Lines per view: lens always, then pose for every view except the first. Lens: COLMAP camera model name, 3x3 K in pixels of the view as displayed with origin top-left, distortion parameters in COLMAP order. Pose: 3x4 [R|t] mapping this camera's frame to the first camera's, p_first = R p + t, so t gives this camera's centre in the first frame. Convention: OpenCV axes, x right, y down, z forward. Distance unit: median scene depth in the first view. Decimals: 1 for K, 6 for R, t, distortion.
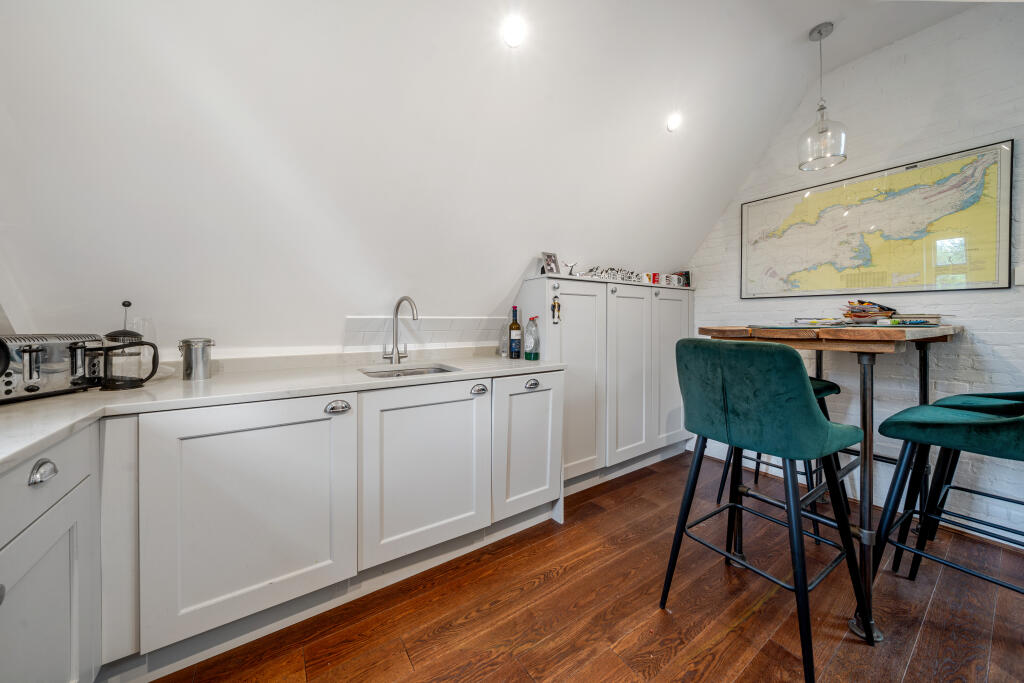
lens RADIAL K [[352.2, 0, 510.6], [0, 352.2, 325.4], [0, 0, 1]] dist [-0.001130, -0.000228]
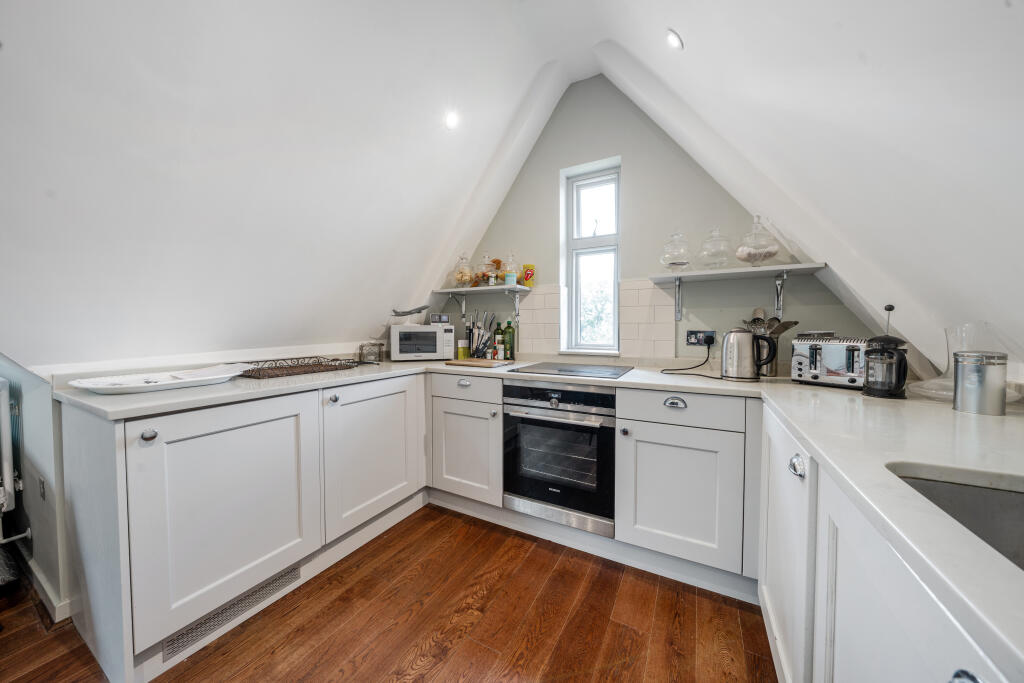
lens RADIAL K [[349.7, 0, 508.1], [0, 349.7, 337.2], [0, 0, 1]] dist [0.000024, -0.000180]
pose [[-0.885776, 0.020038, -0.463681, 0.213705], [0.002126, 0.999232, 0.039121, -0.018922], [0.464109, 0.033667, -0.885138, 1.184883]]
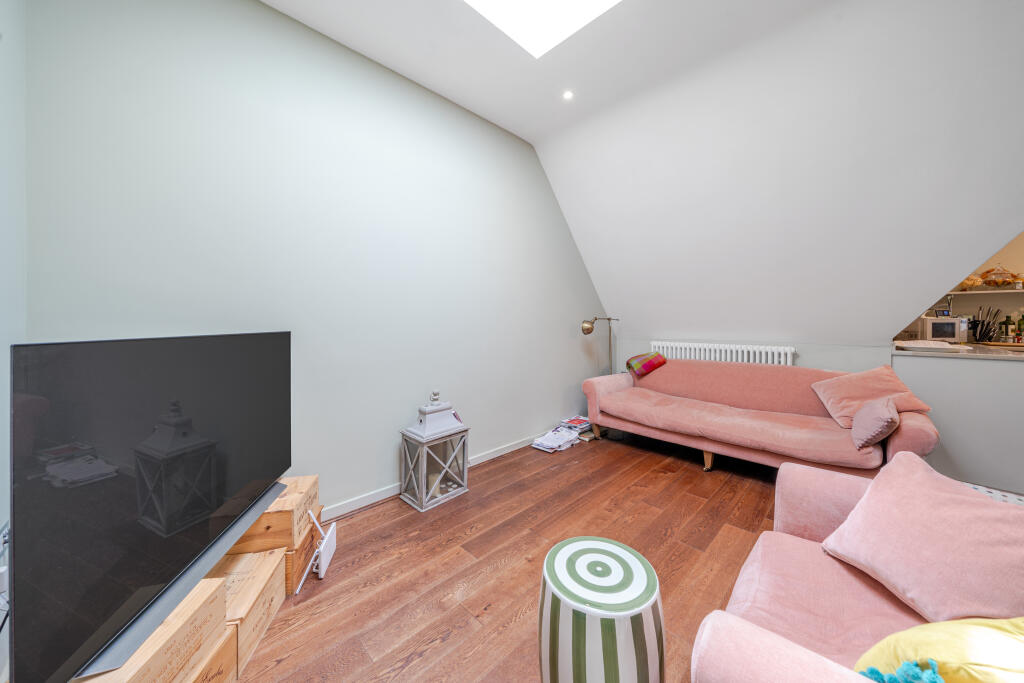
lens RADIAL K [[359.8, 0, 506.9], [0, 359.8, 314.9], [0, 0, 1]] dist [-0.001003, -0.000173]
pose [[-0.981874, -0.000544, -0.189535, 3.145372], [0.000288, 0.999990, -0.004360, -0.020949], [0.189535, -0.004335, -0.981864, 1.320622]]
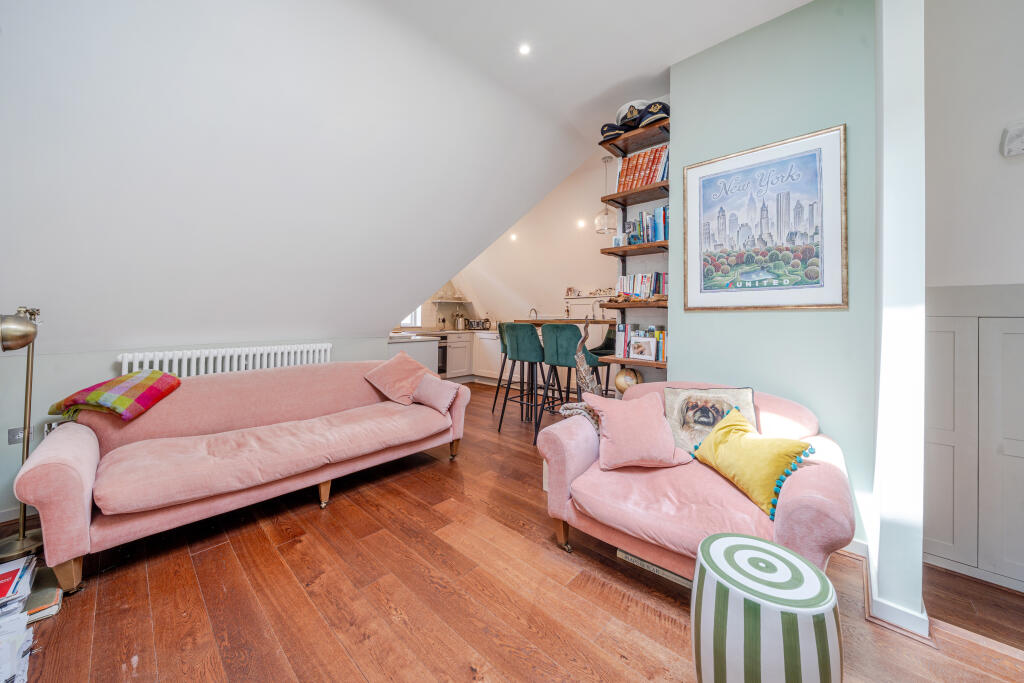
lens RADIAL K [[359.8, 0, 506.9], [0, 359.8, 314.9], [0, 0, 1]] dist [-0.001003, -0.000173]
pose [[0.232771, -0.003568, -0.972525, 3.378253], [-0.013218, 0.999889, -0.006832, -0.004499], [0.972442, 0.014445, 0.232698, 0.083523]]
